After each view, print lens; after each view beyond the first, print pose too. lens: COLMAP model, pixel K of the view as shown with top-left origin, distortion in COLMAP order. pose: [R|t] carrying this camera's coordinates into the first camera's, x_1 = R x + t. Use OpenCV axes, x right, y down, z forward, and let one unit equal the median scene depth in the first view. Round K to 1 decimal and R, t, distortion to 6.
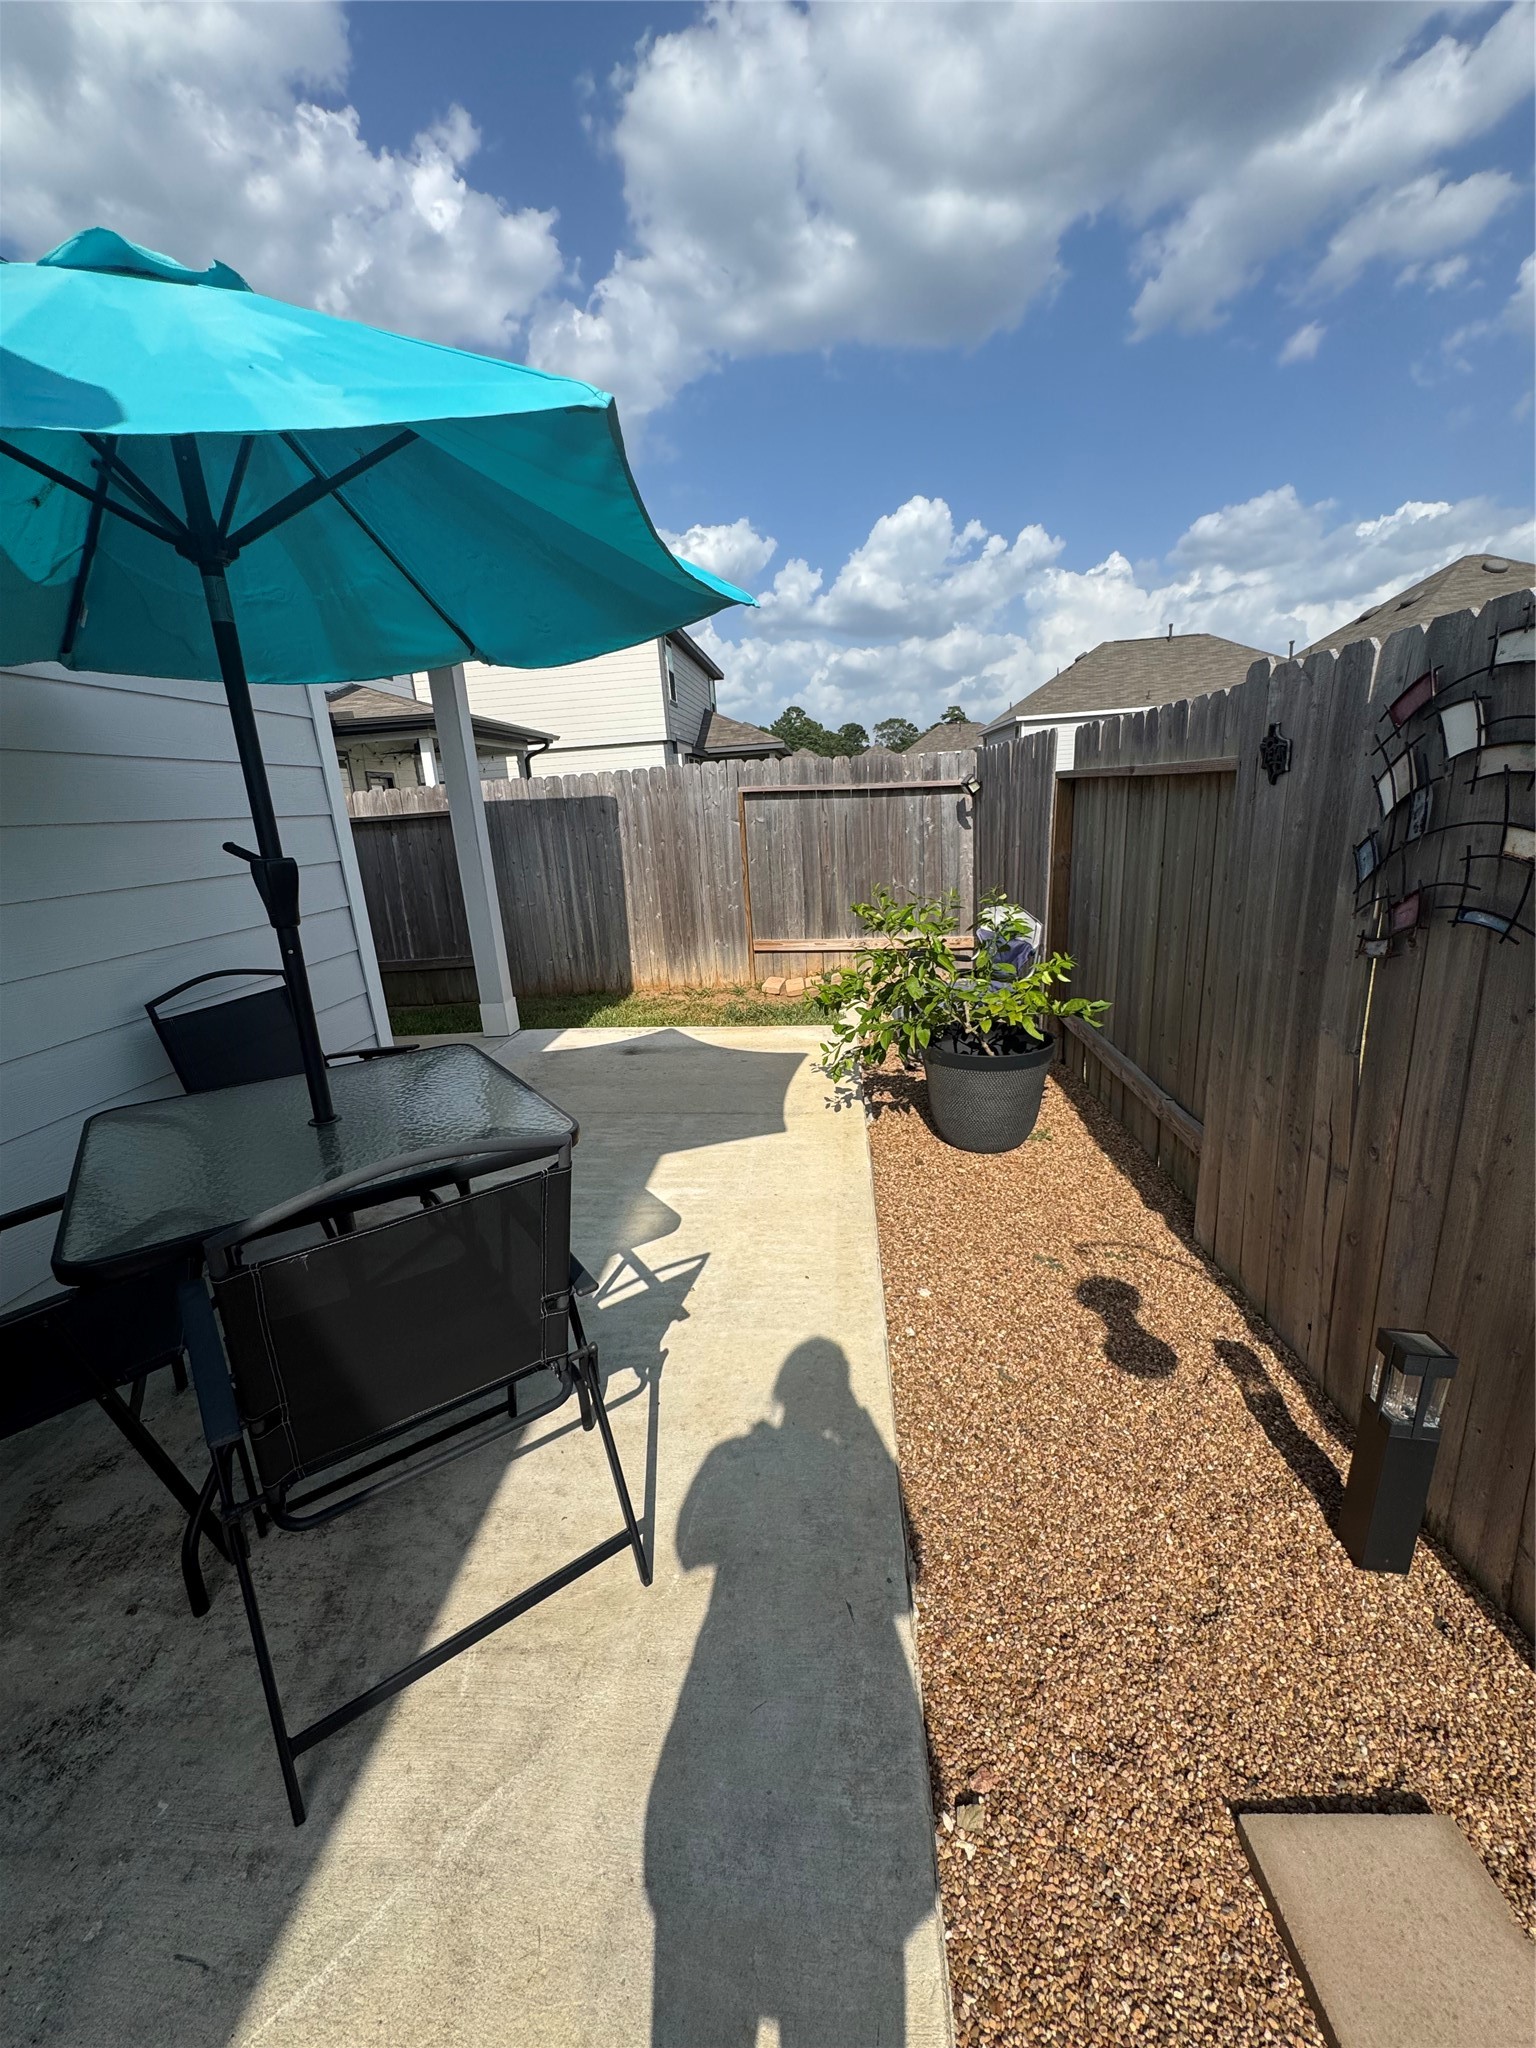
lens RADIAL K [[822.7, 0, 769.8], [0, 822.7, 1021.9], [0, 0, 1]] dist [-0.002068, -0.000145]
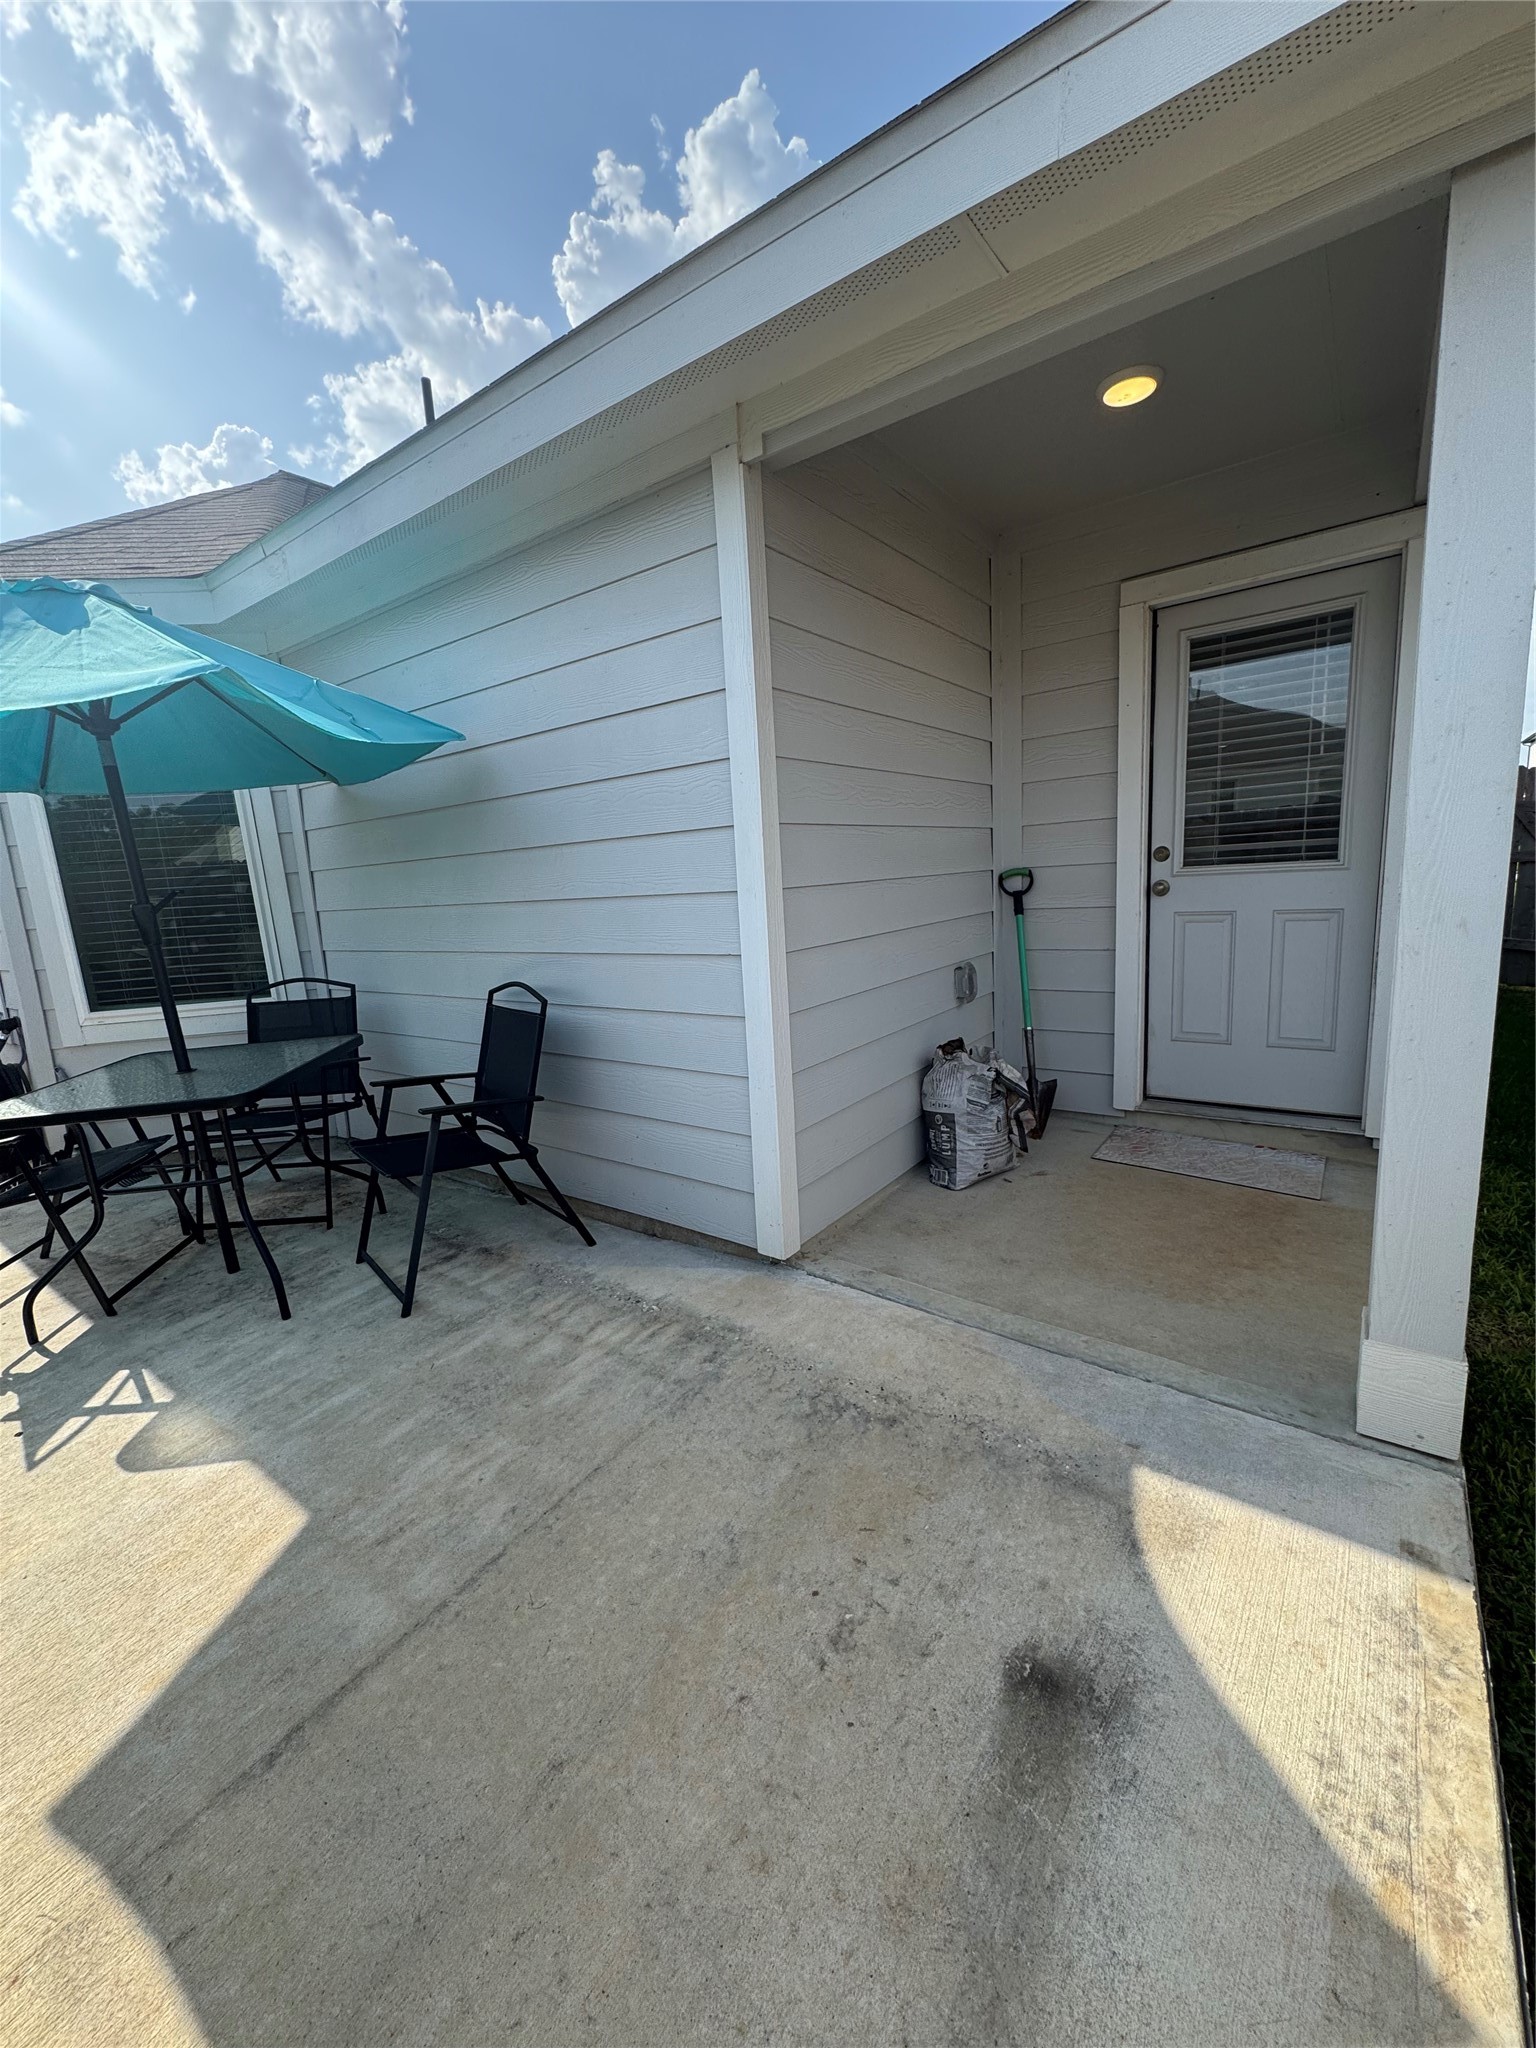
lens RADIAL K [[822.7, 0, 769.8], [0, 822.7, 1021.9], [0, 0, 1]] dist [-0.002068, -0.000145]
pose [[-0.525605, 0.237612, -0.816872, 0.072683], [-0.131633, 0.925924, 0.354031, -0.386884], [0.840483, 0.293608, -0.455392, 1.543402]]
